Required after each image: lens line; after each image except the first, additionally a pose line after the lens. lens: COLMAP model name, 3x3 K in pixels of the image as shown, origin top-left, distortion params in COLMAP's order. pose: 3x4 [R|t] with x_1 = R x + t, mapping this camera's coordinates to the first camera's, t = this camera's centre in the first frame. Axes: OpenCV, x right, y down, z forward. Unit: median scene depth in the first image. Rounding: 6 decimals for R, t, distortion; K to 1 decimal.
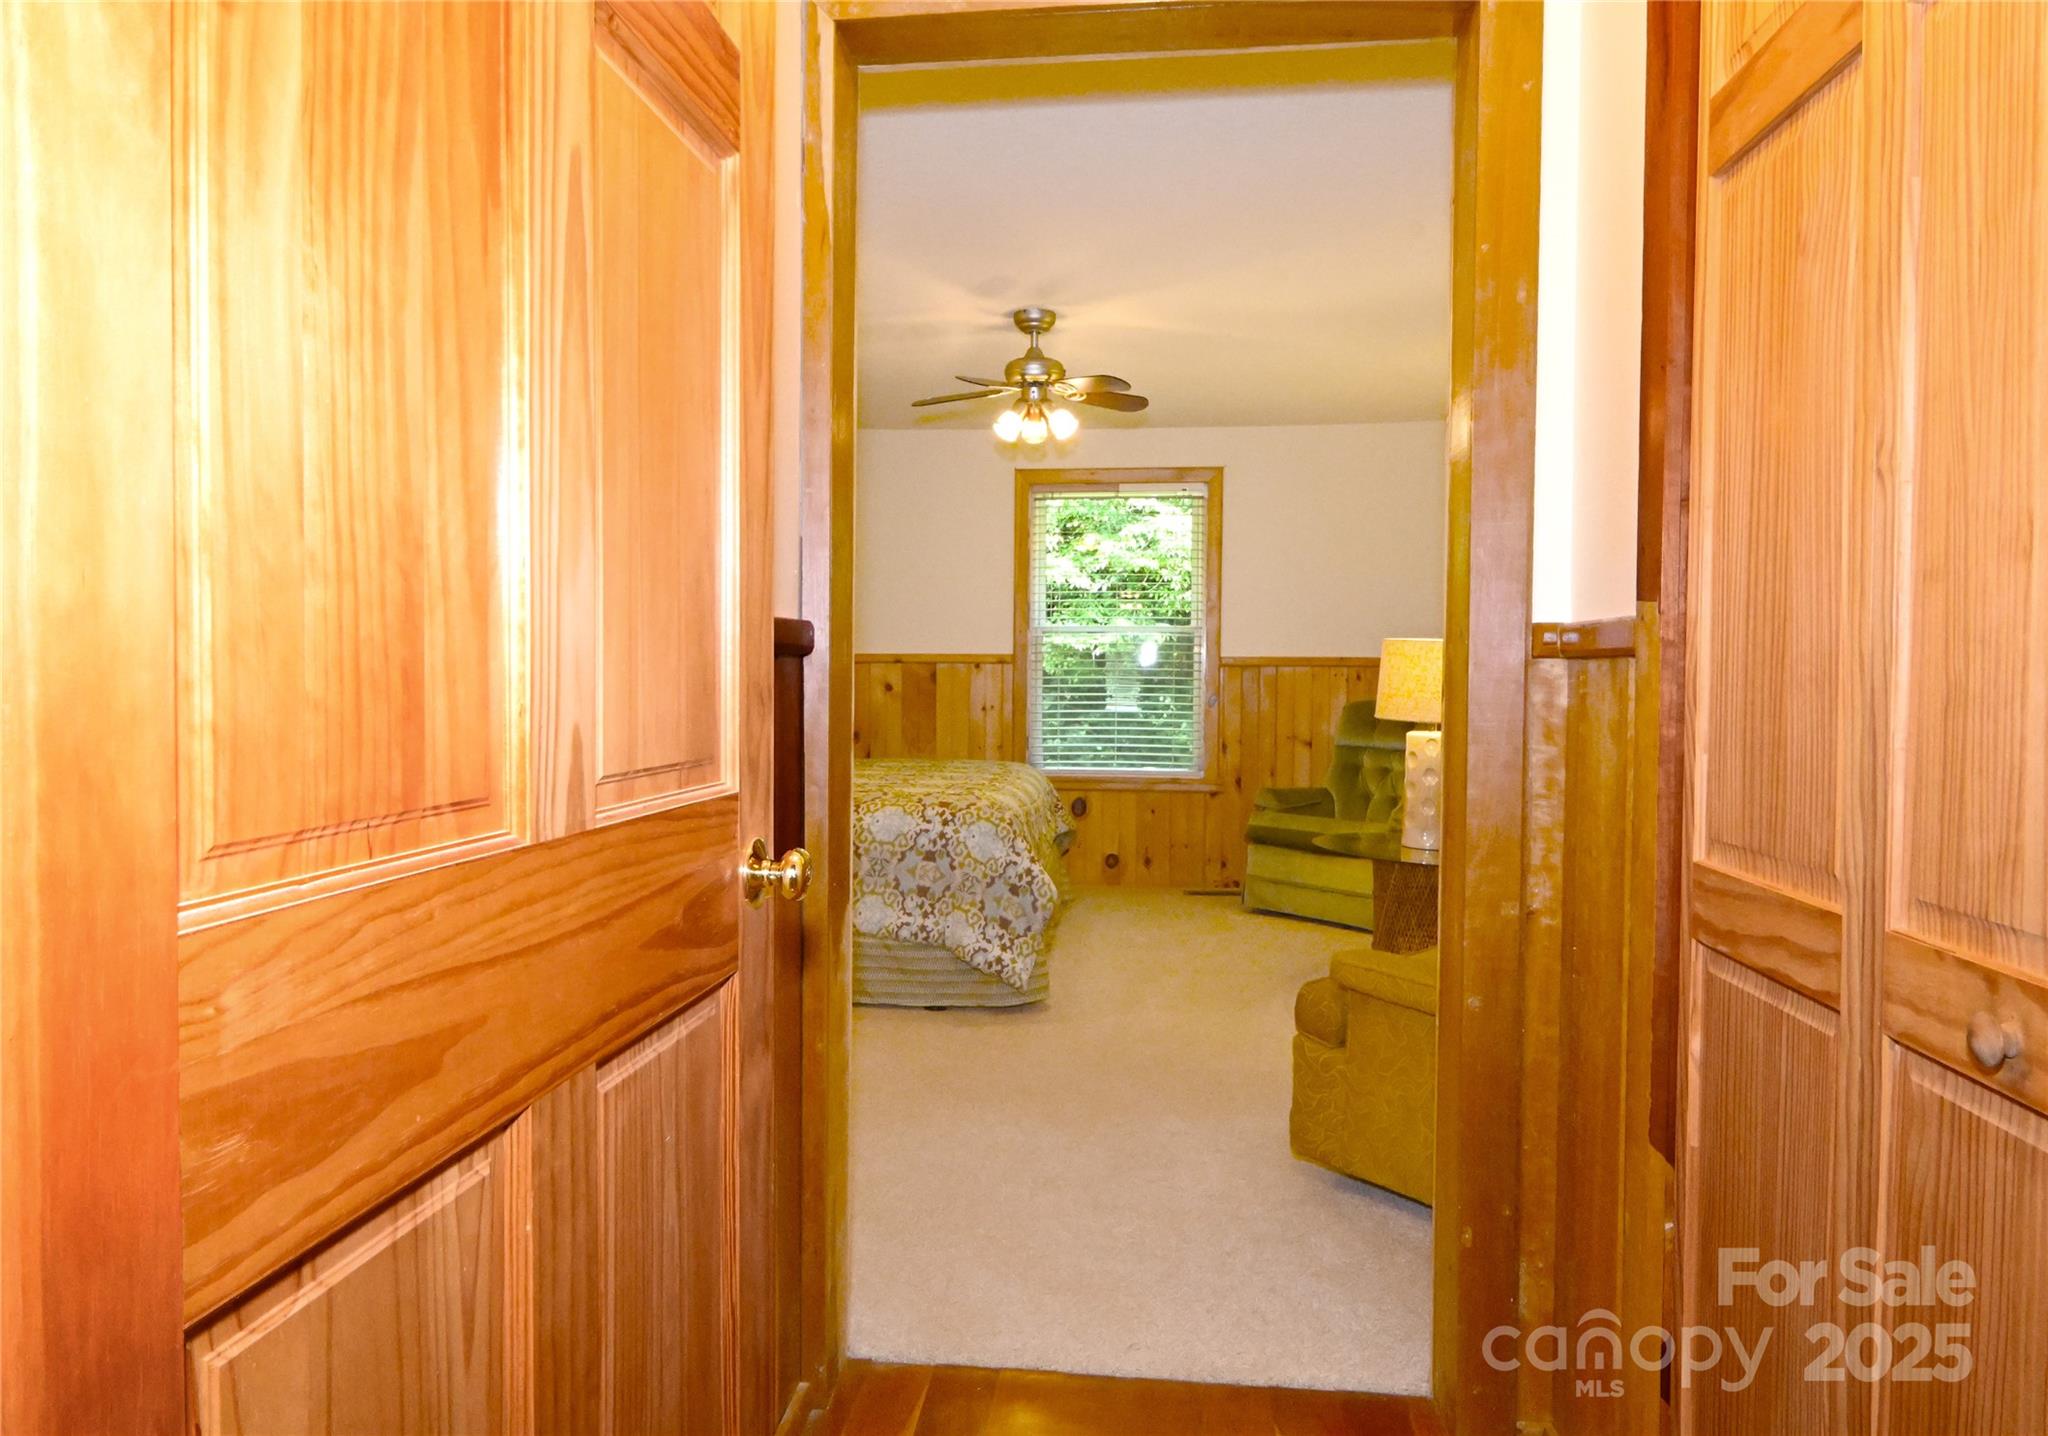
lens RADIAL K [[1327.5, 0, 1024.0], [0, 1327.5, 718.0], [0, 0, 1]] dist [-0.001154, -0.000145]
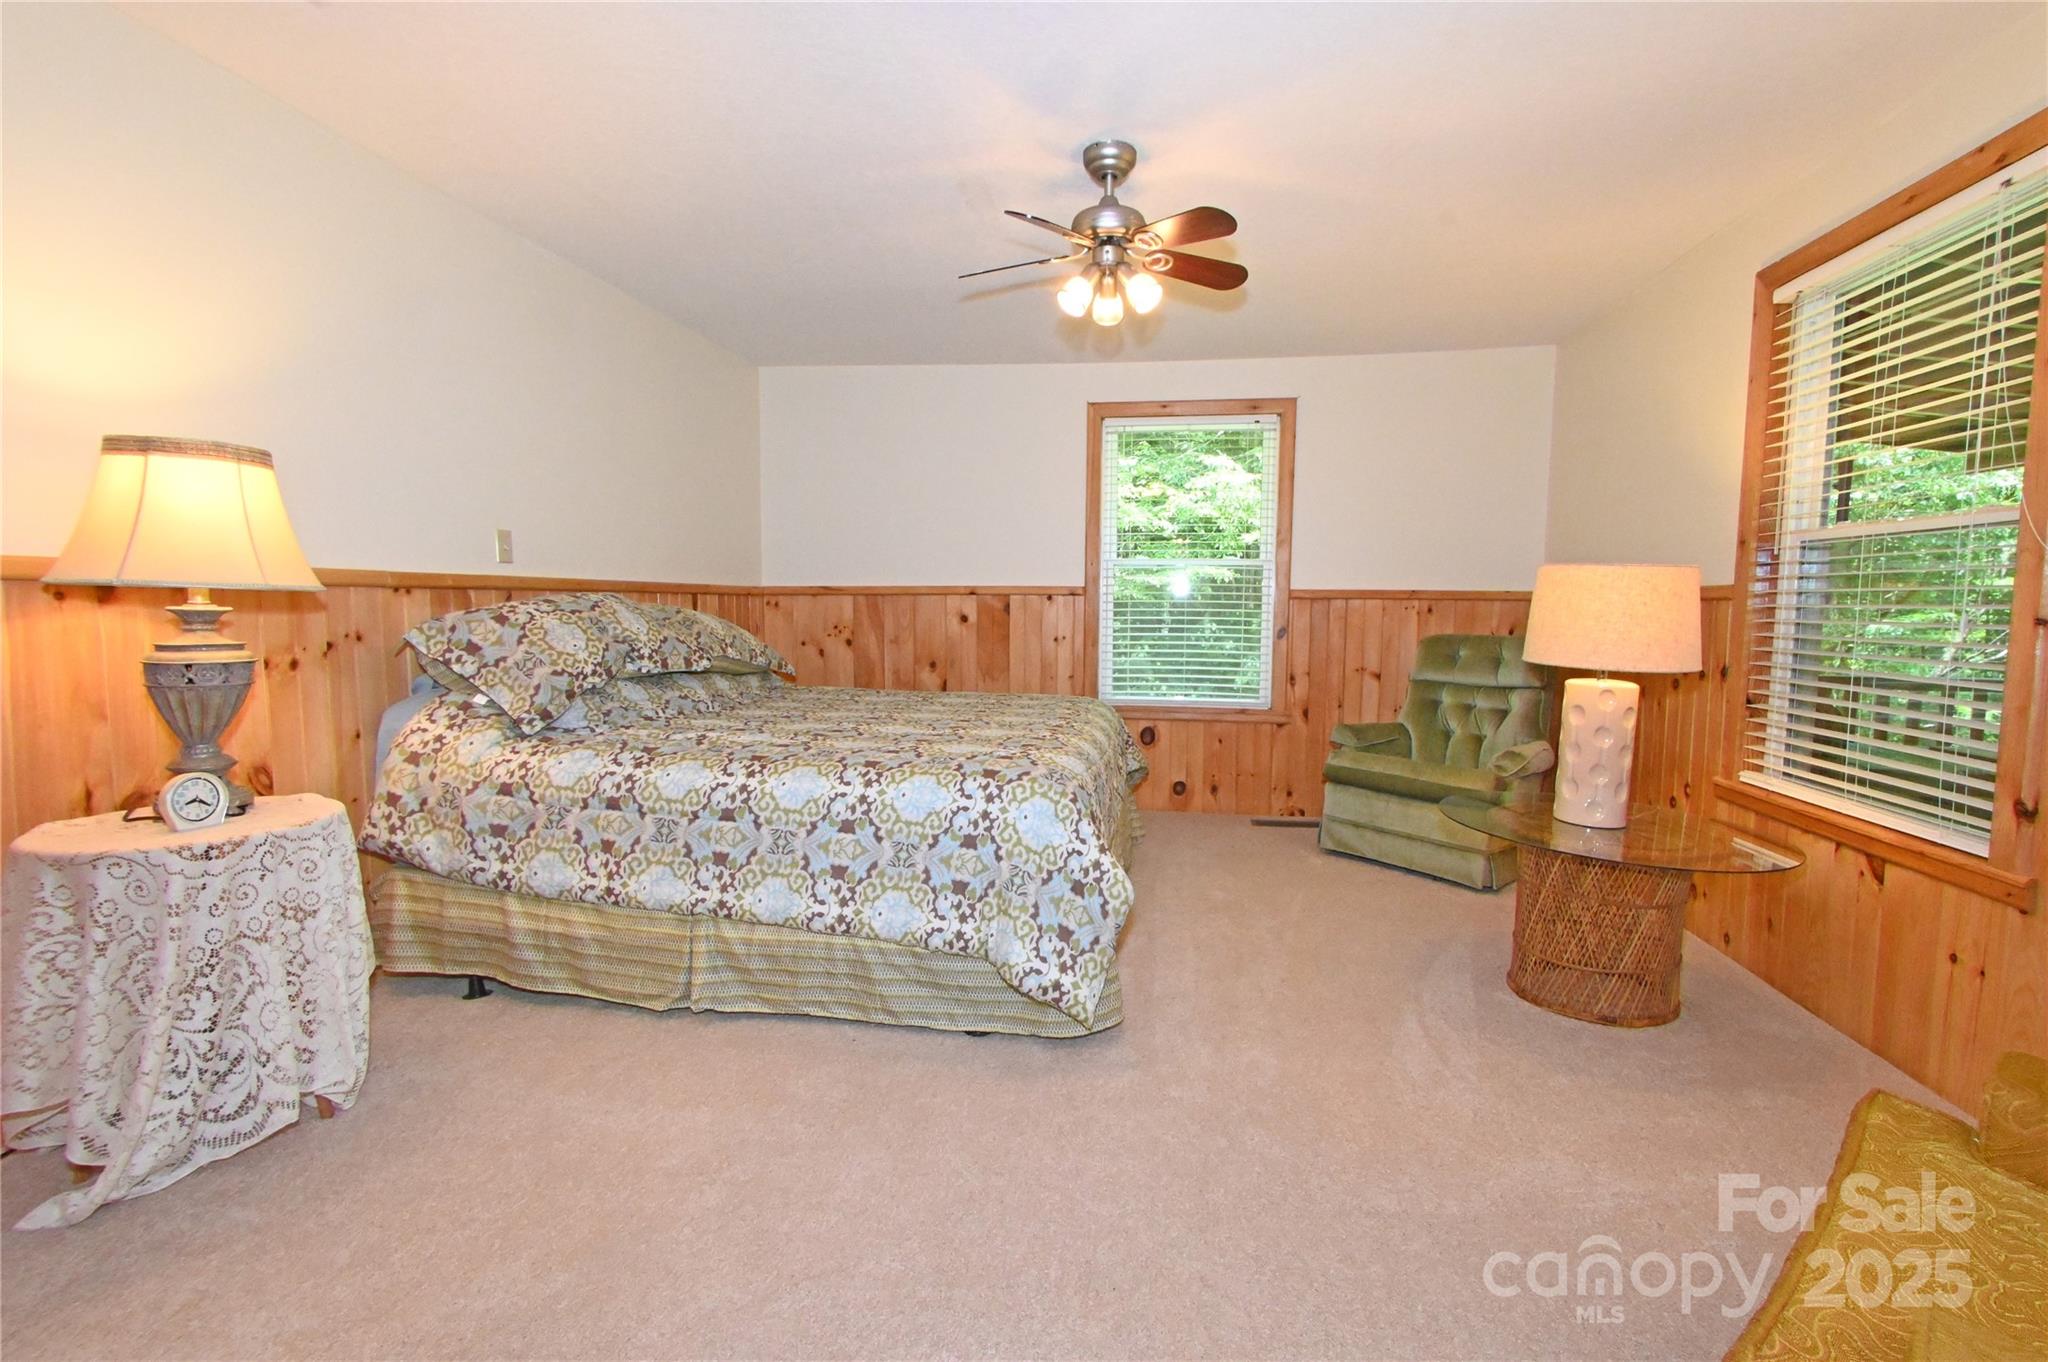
lens RADIAL K [[907.6, 0, 1064.5], [0, 907.6, 682.6], [0, 0, 1]] dist [0.002503, -0.000325]
pose [[0.999344, 0.006601, -0.035617, 0.002536], [-0.004742, 0.998634, 0.052044, -0.015227], [0.035912, -0.051841, 0.998009, 0.439143]]
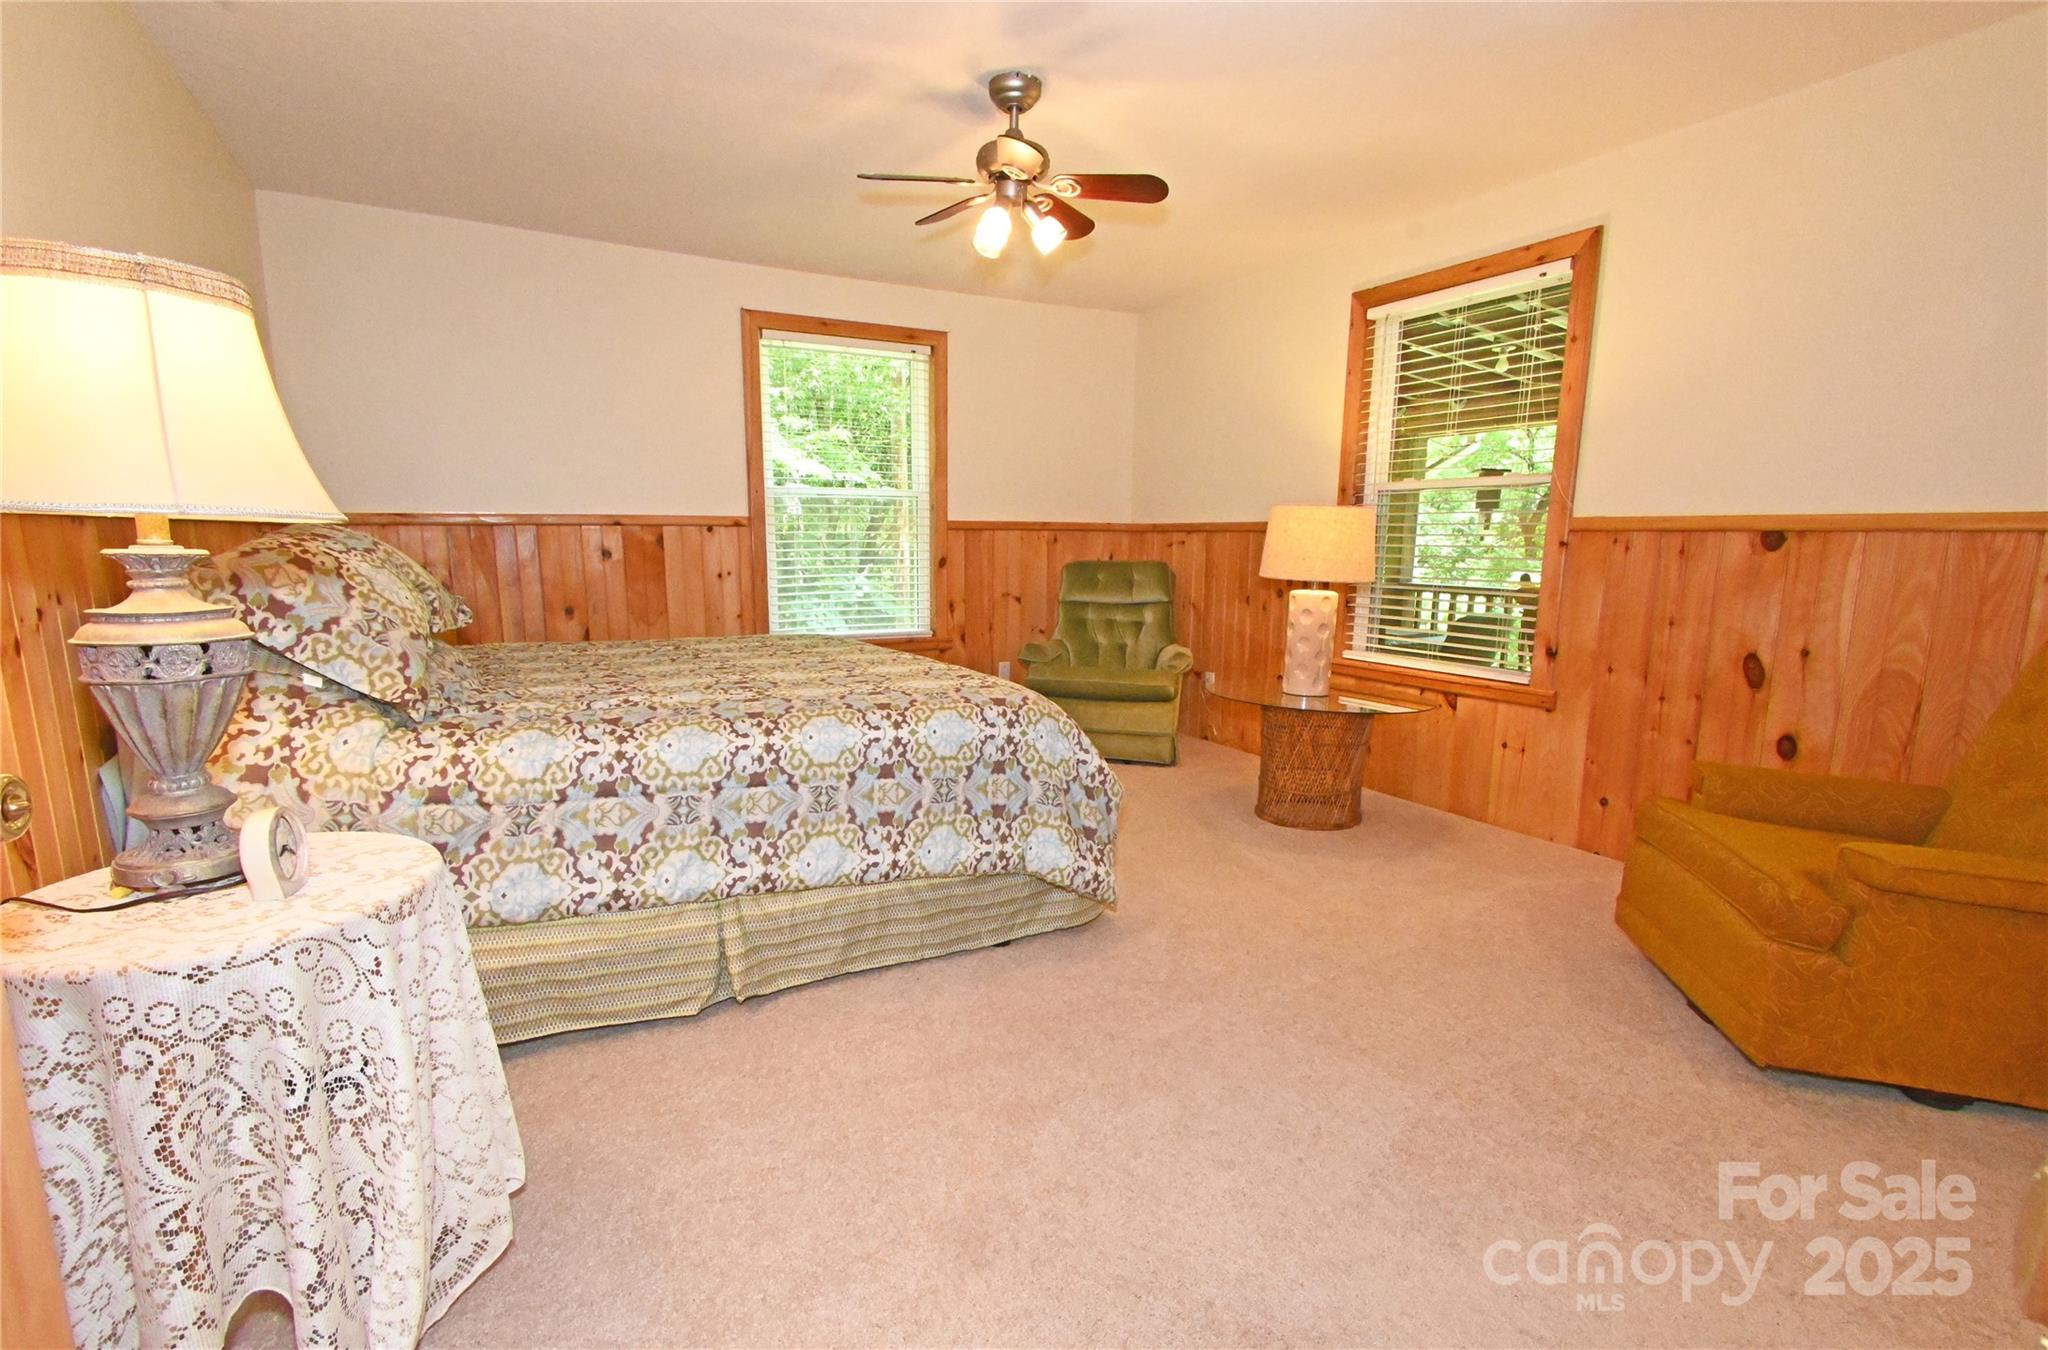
lens RADIAL K [[939.9, 0, 1016.4], [0, 939.9, 715.7], [0, 0, 1]] dist [0.001715, 0.000150]
pose [[0.826900, -0.107368, 0.552003, -0.345897], [0.020475, 0.986701, 0.161248, -0.018015], [-0.561975, -0.122034, 0.818102, 0.484656]]
